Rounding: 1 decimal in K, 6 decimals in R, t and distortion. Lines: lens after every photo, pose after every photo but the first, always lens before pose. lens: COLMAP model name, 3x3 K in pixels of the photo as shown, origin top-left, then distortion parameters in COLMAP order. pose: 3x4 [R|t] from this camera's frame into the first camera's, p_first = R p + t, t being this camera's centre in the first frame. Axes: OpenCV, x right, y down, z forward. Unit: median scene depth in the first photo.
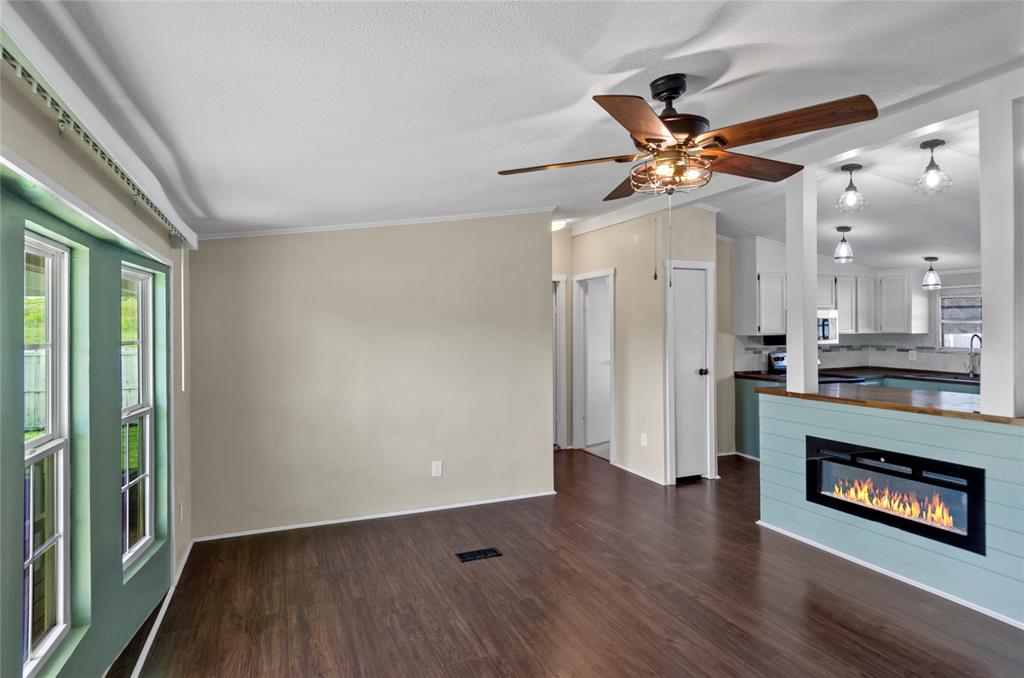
lens RADIAL K [[532.1, 0, 510.7], [0, 532.1, 334.2], [0, 0, 1]] dist [0.004906, -0.001352]
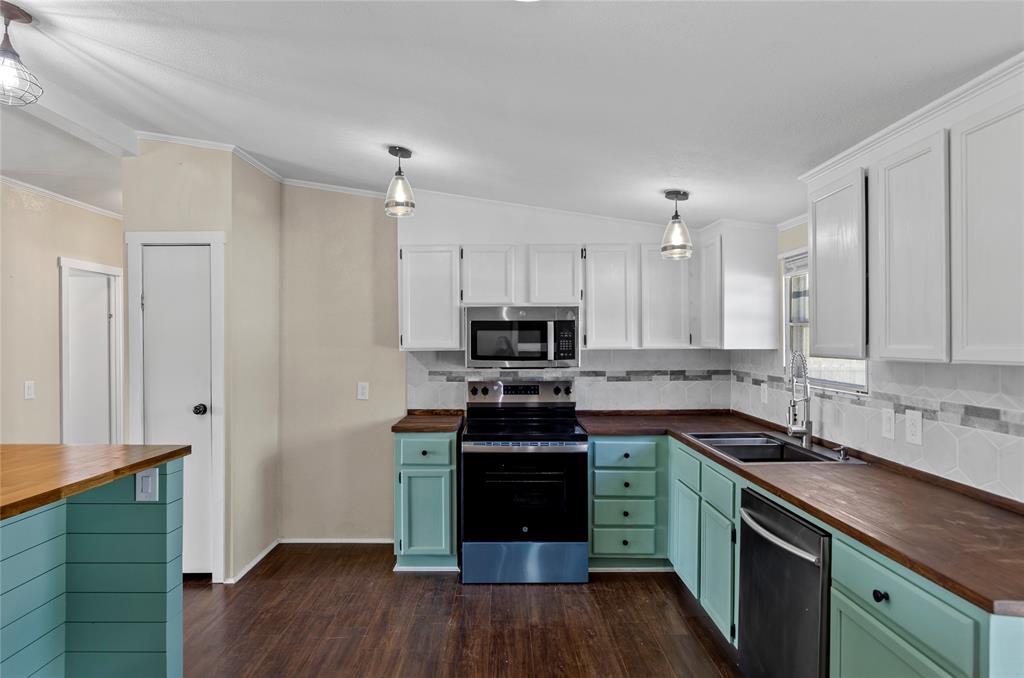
lens RADIAL K [[568.7, 0, 492.9], [0, 568.7, 346.6], [0, 0, 1]] dist [-0.003364, 0.000744]
pose [[0.922068, 0.004796, -0.386999, 1.202046], [-0.004177, 0.999988, 0.002440, -0.007275], [0.387006, -0.000633, 0.922077, 0.669338]]
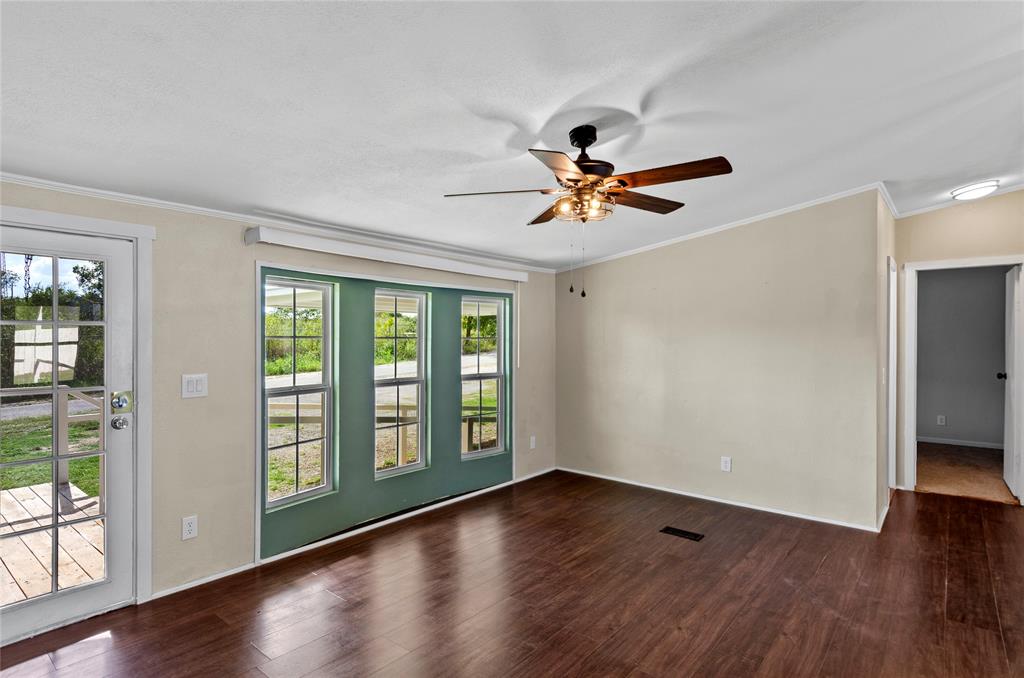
lens RADIAL K [[532.1, 0, 503.6], [0, 532.1, 338.3], [0, 0, 1]] dist [0.004906, -0.001352]
pose [[0.476191, 0.014119, -0.879229, 0.636918], [-0.012597, 0.999878, 0.009234, -0.000160], [0.879252, 0.006679, 0.476311, 0.118746]]
